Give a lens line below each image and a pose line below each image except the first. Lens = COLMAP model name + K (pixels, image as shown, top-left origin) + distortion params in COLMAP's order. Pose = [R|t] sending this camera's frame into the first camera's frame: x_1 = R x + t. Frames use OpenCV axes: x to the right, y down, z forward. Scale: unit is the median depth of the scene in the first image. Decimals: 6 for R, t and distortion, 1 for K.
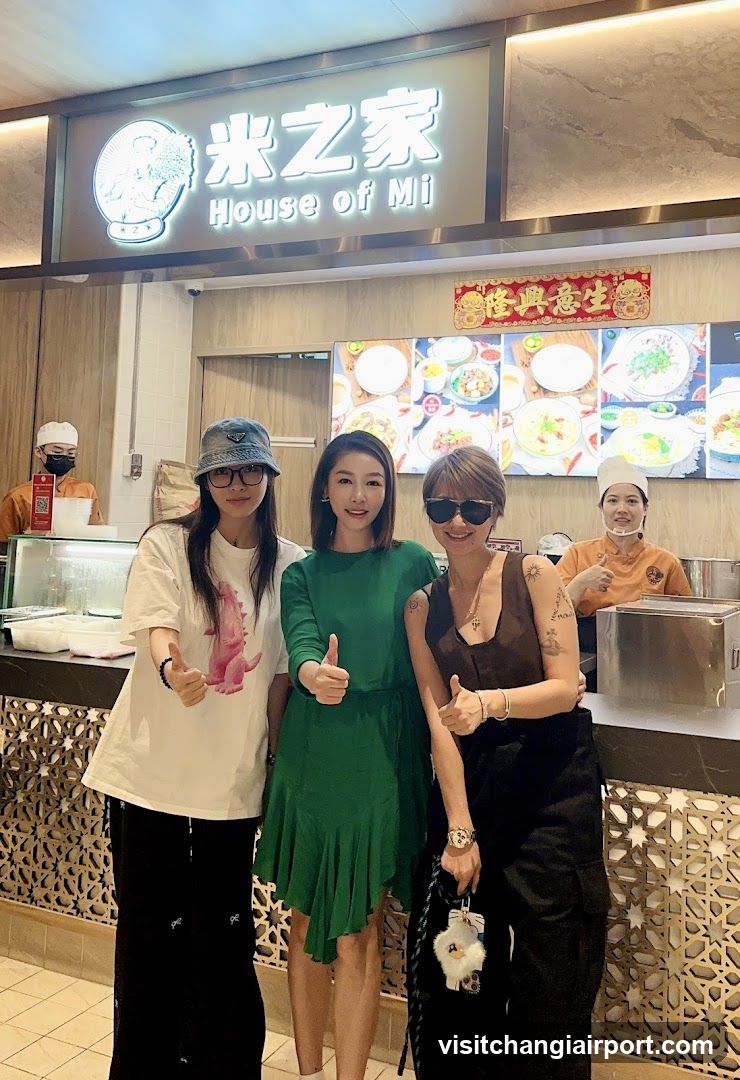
lens RADIAL K [[985.4, 0, 412.7], [0, 985.4, 439.2], [0, 0, 1]] dist [0.060237, 0.000000]
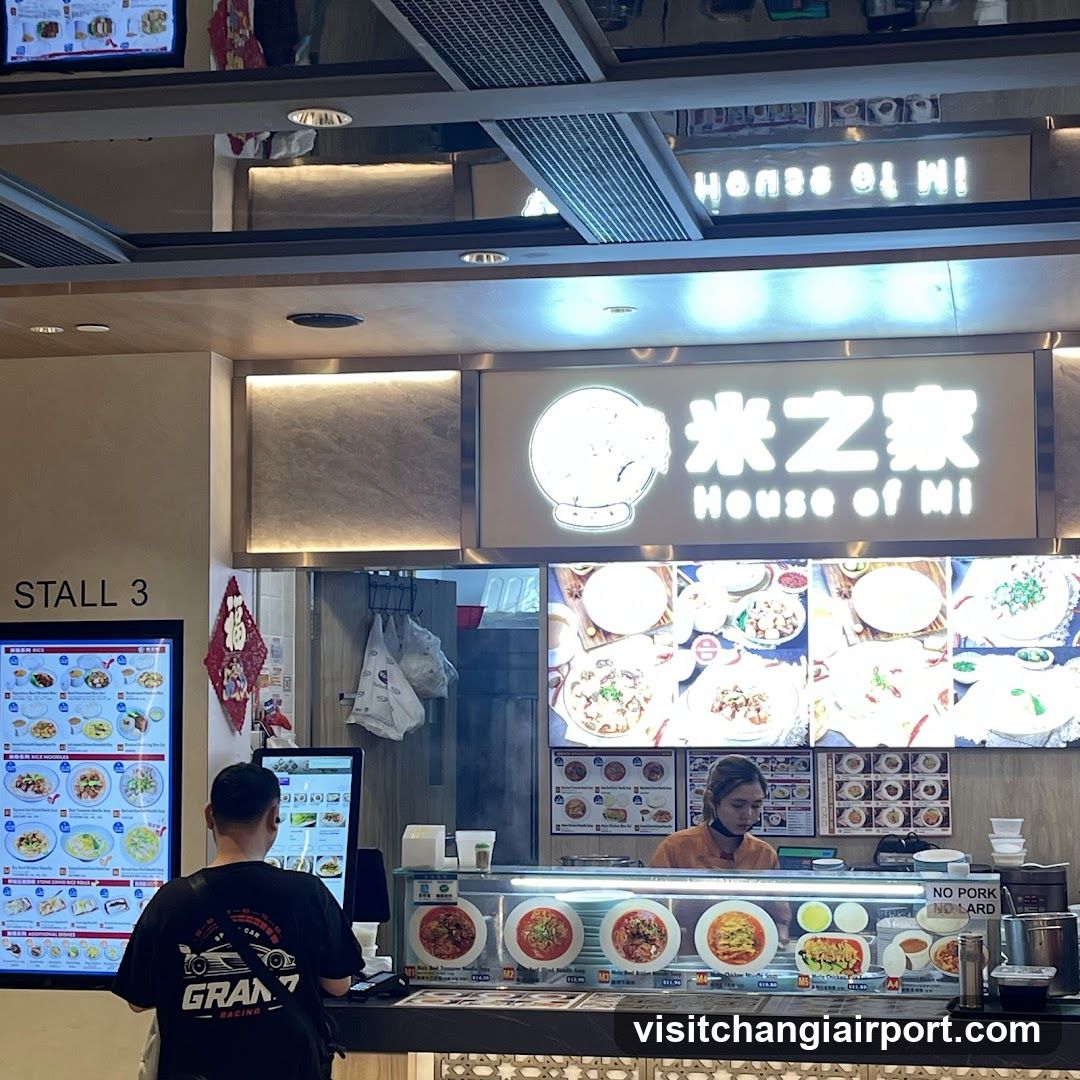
lens RADIAL K [[2216.0, 0, 556.9], [0, 2216.0, 548.0], [0, 0, 1]] dist [0.099243, 0.000000]
pose [[0.971015, -0.018062, 0.238333, -0.495203], [0.018623, 0.999827, -0.000102, -0.116916], [-0.238290, 0.004538, 0.971183, -0.558698]]
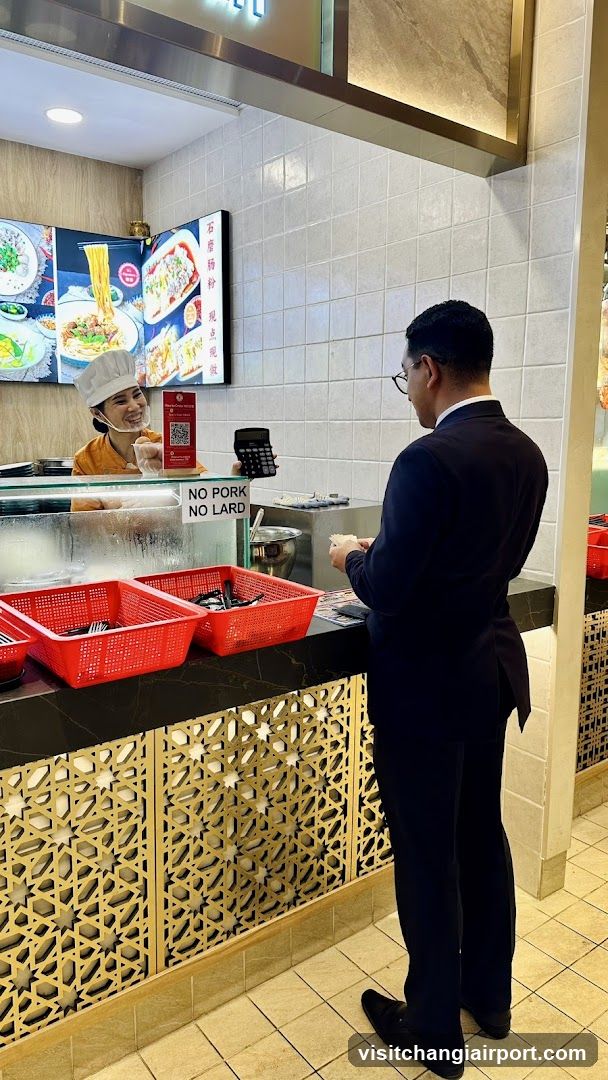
lens RADIAL K [[758.5, 0, 307.6], [0, 758.5, 533.9], [0, 0, 1]] dist [0.048809, -0.048542]
pose [[0.454043, -0.157224, 0.876998, -0.306717], [-0.053128, 0.977778, 0.202798, 0.016560], [-0.889394, -0.138672, 0.435600, 0.364667]]
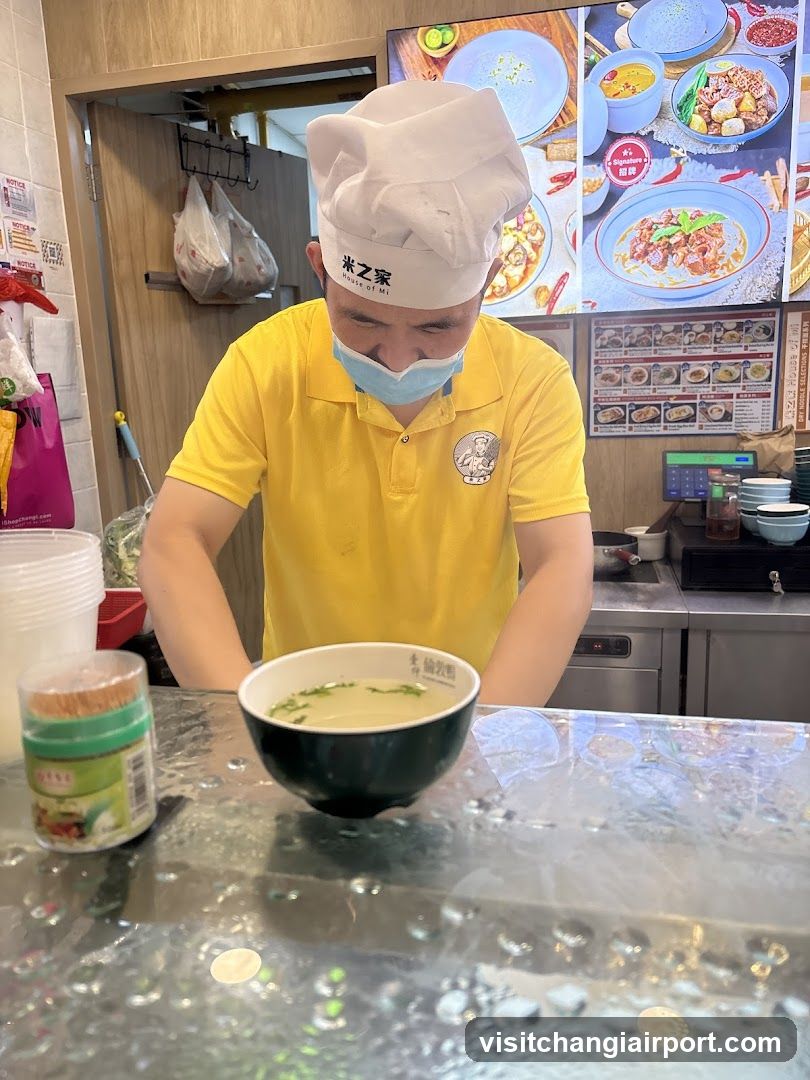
lens RADIAL K [[845.5, 0, 408.3], [0, 845.5, 544.7], [0, 0, 1]] dist [0.048556, -0.060537]
pose [[0.973439, -0.109558, 0.201029, -0.199206], [0.052019, 0.960944, 0.271810, 0.027697], [-0.222957, -0.254133, 0.941120, 0.629714]]
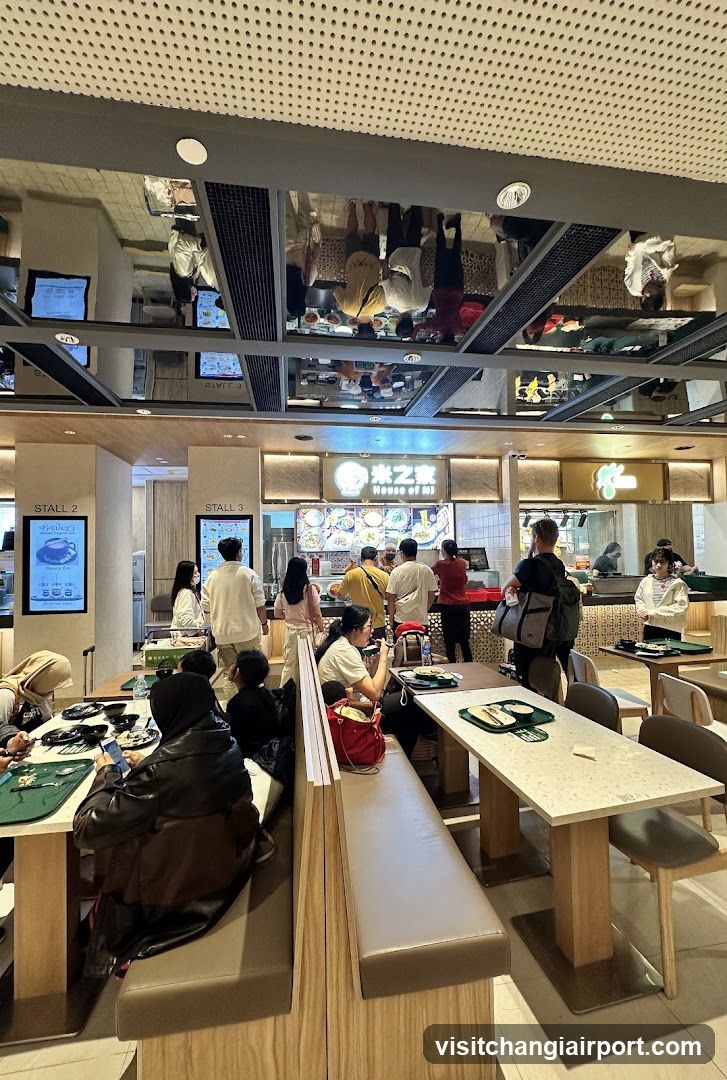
lens RADIAL K [[429.0, 0, 358.1], [0, 429.0, 539.2], [0, 0, 1]] dist [0.009424, 0.000044]
pose [[0.829713, -0.026557, 0.557558, -0.743199], [0.005449, 0.999205, 0.039485, -0.061919], [-0.558164, -0.029724, 0.829198, -0.226334]]
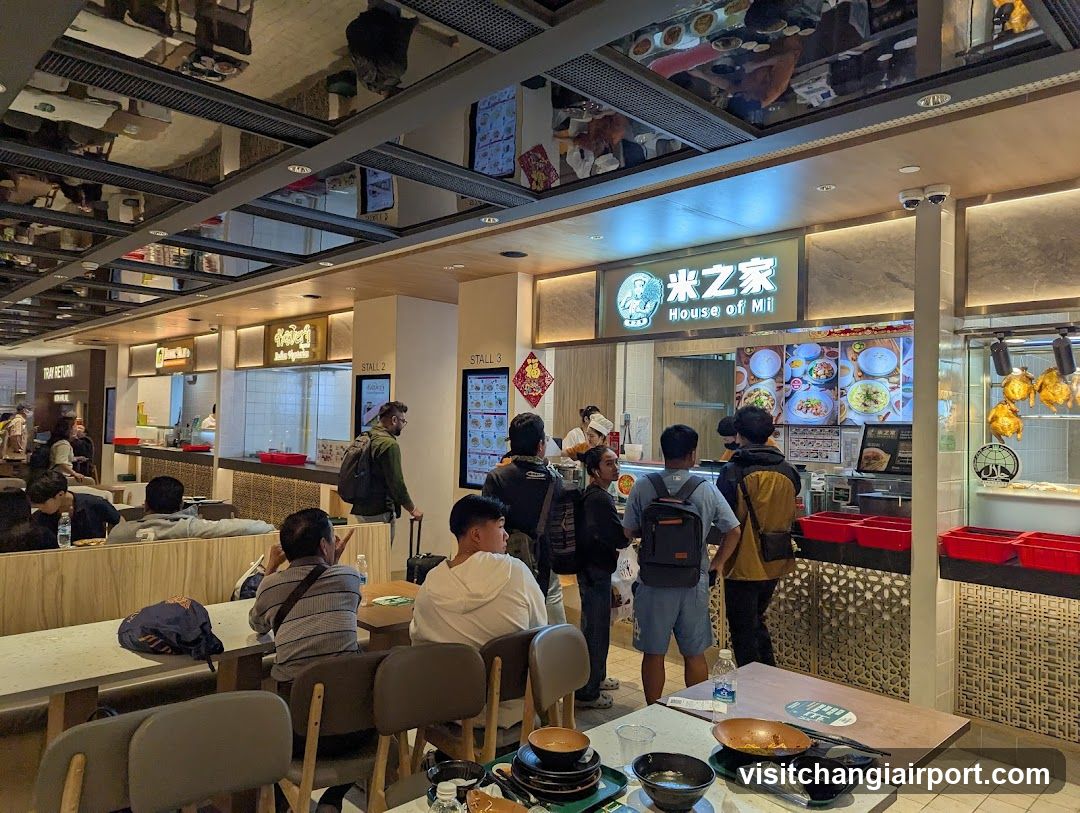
lens RADIAL K [[755.0, 0, 529.1], [0, 755.0, 407.1], [0, 0, 1]] dist [0.050524, -0.016414]
pose [[0.931918, -0.016005, -0.362316, 0.068733], [0.028766, 0.999140, 0.029851, -0.050833], [0.361527, -0.038241, 0.931577, -0.426492]]
